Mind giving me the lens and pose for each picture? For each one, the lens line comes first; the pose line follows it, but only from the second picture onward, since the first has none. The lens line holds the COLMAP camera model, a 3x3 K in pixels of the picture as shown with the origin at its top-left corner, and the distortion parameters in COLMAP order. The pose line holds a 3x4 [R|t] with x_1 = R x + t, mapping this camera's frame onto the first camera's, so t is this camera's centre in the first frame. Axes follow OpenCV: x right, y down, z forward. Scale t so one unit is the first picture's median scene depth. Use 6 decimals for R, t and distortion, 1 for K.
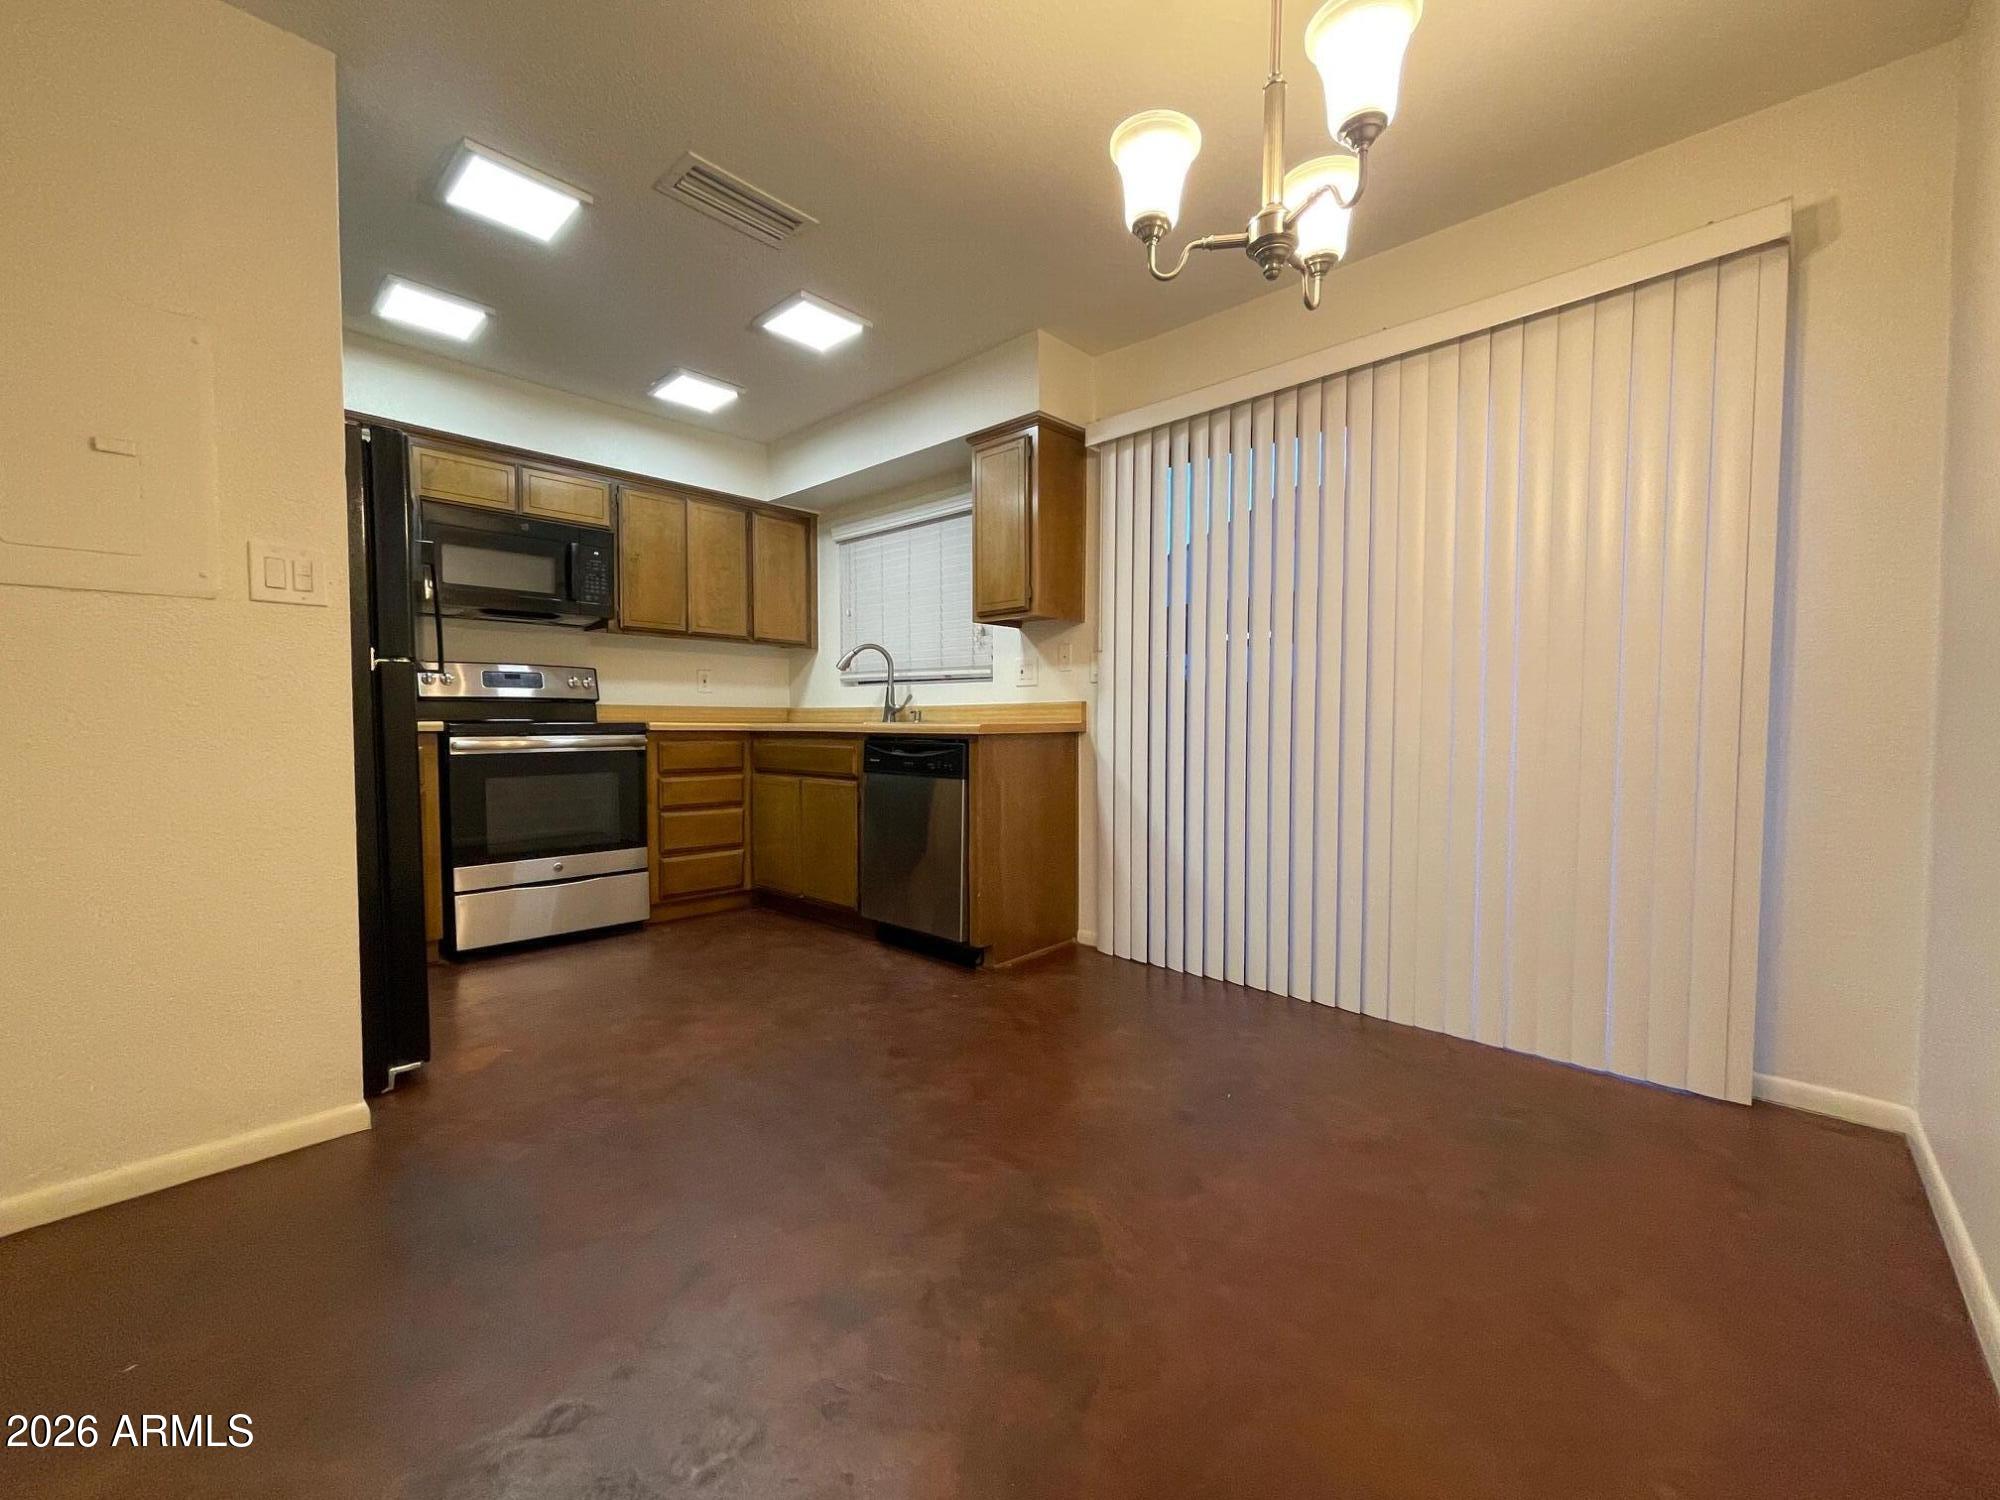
lens RADIAL K [[811.3, 0, 1004.4], [0, 811.3, 753.8], [0, 0, 1]] dist [-0.008322, 0.004217]
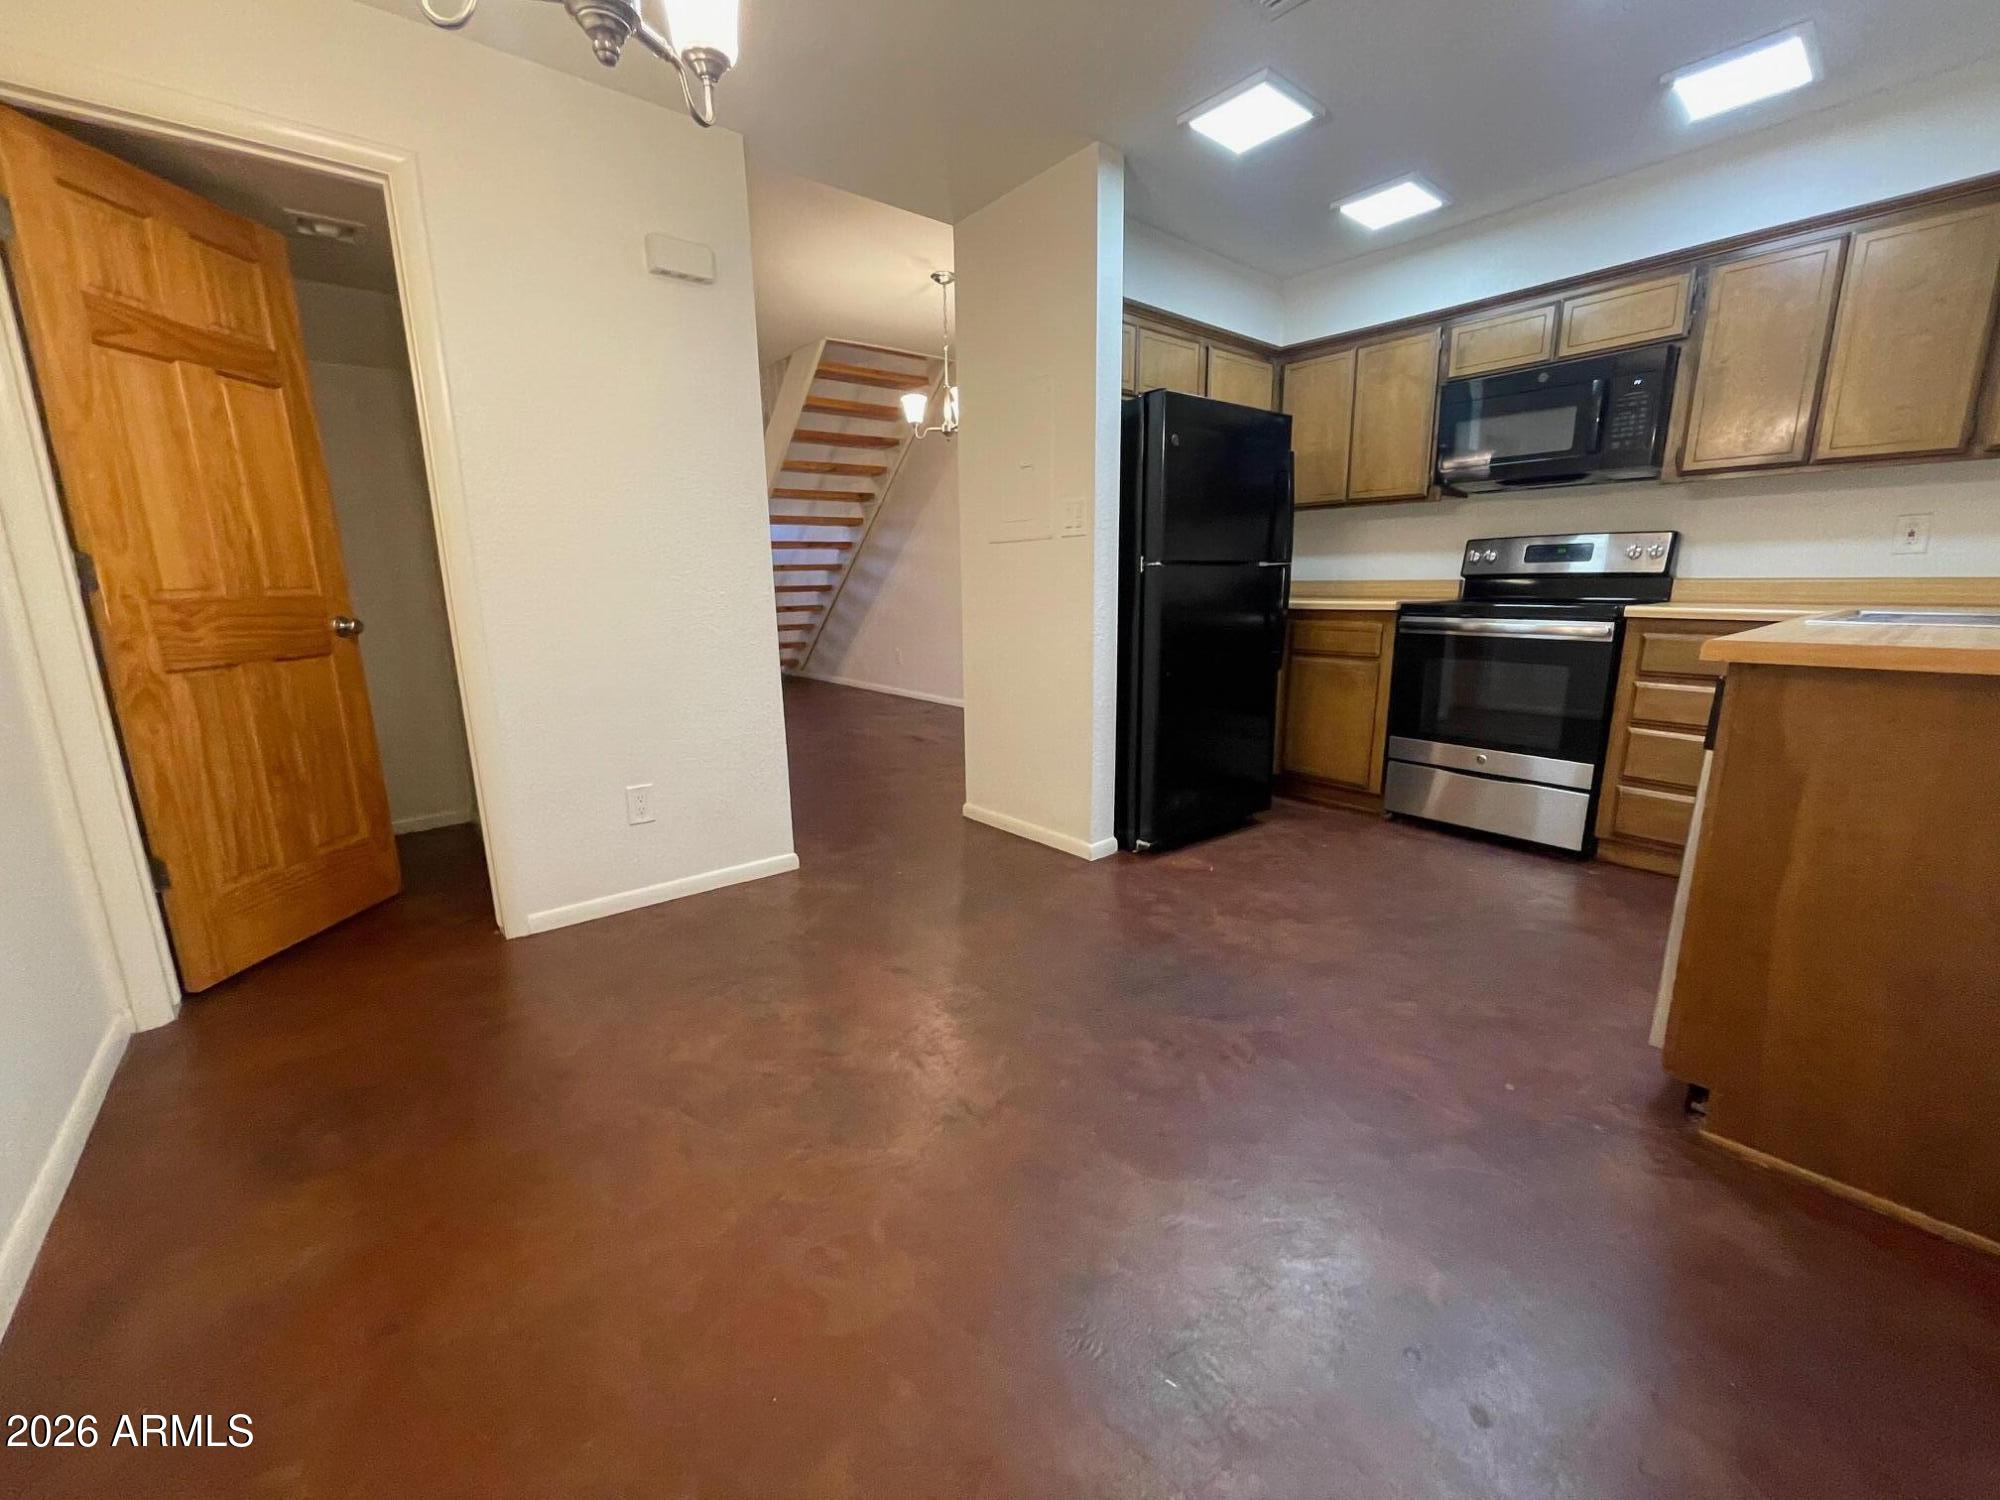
lens RADIAL K [[811.3, 0, 1004.4], [0, 811.3, 753.8], [0, 0, 1]] dist [-0.008322, 0.004217]
pose [[-0.136518, 0.208972, -0.968346, 0.408506], [-0.028144, 0.976285, 0.214653, -0.050370], [0.990238, 0.056557, -0.127399, 0.533207]]
